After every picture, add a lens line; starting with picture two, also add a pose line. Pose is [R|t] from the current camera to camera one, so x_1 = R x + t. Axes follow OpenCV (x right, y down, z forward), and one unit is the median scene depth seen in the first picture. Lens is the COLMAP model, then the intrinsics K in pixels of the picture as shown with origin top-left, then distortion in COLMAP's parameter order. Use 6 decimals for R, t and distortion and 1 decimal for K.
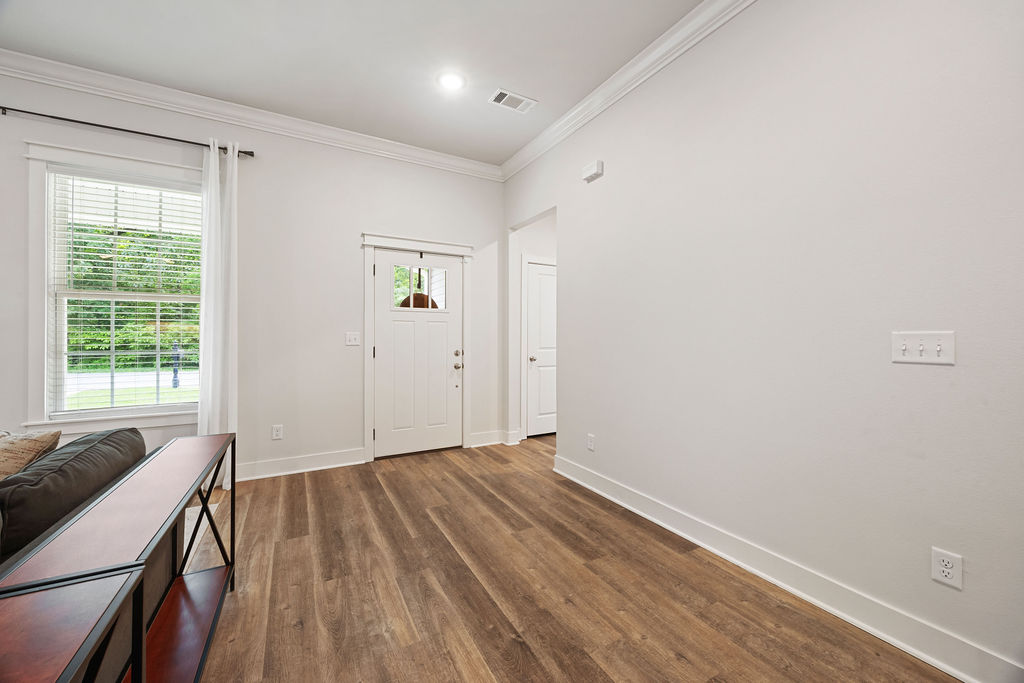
lens RADIAL K [[387.3, 0, 505.1], [0, 387.3, 334.3], [0, 0, 1]] dist [-0.001076, -0.000469]
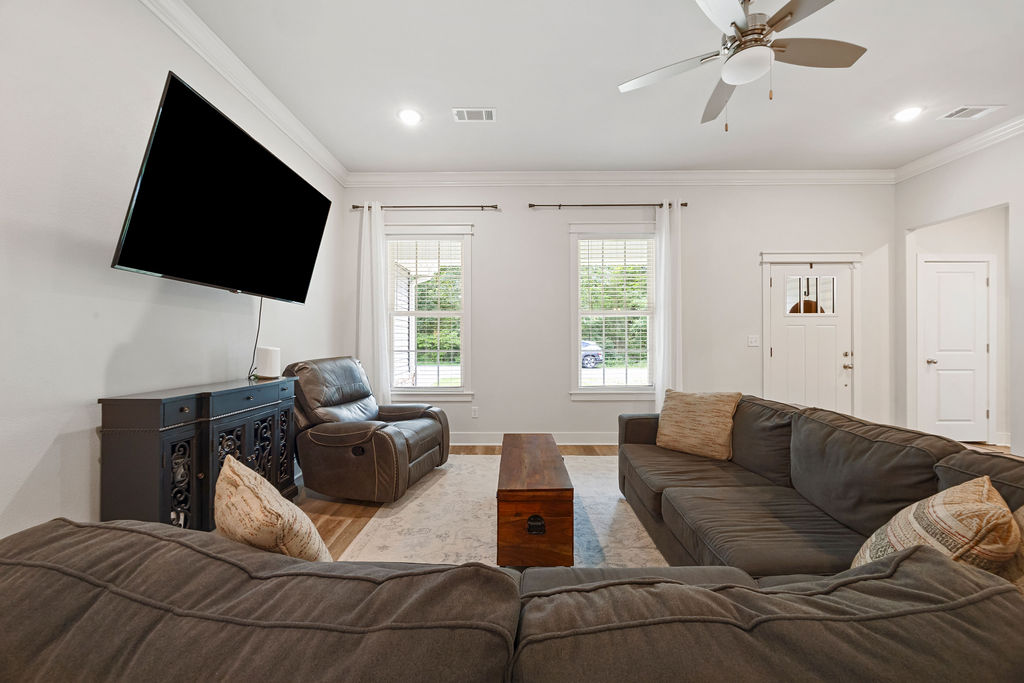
lens RADIAL K [[387.3, 0, 506.9], [0, 387.3, 338.0], [0, 0, 1]] dist [-0.001076, -0.000469]
pose [[0.876092, -0.005584, -0.482112, -0.609993], [0.007497, 0.999970, 0.002041, -0.007317], [0.482086, -0.005403, 0.876107, -0.542870]]
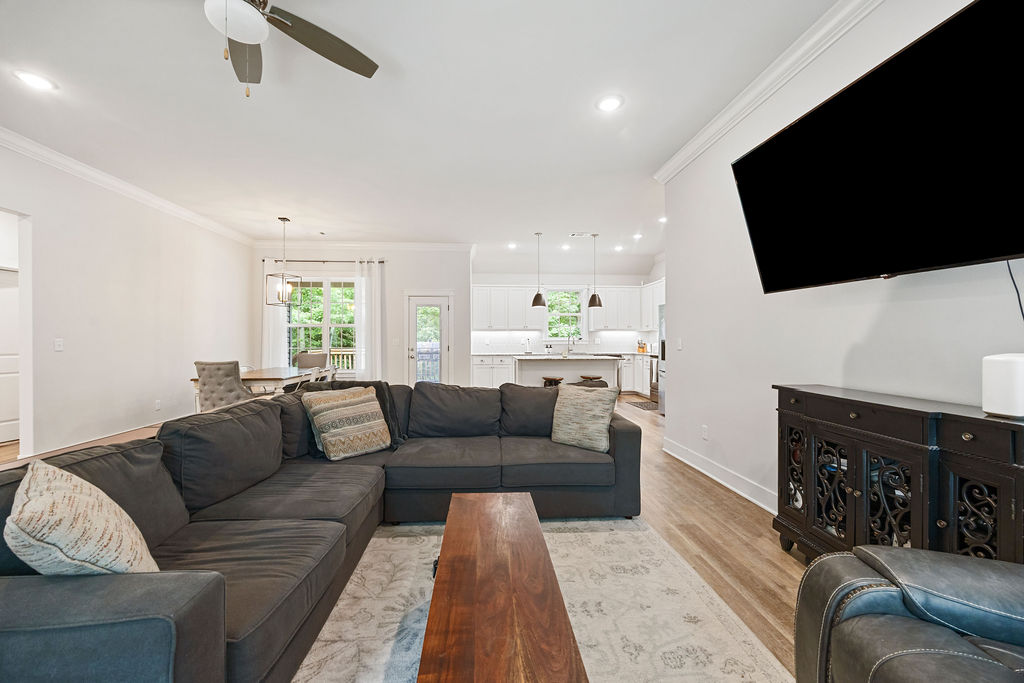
lens RADIAL K [[387.3, 0, 505.6], [0, 387.3, 343.6], [0, 0, 1]] dist [-0.001076, -0.000469]
pose [[-0.912084, -0.002623, 0.409996, -1.182839], [-0.002126, 0.999996, 0.001667, -0.001230], [-0.409999, 0.000649, -0.912086, 0.655994]]
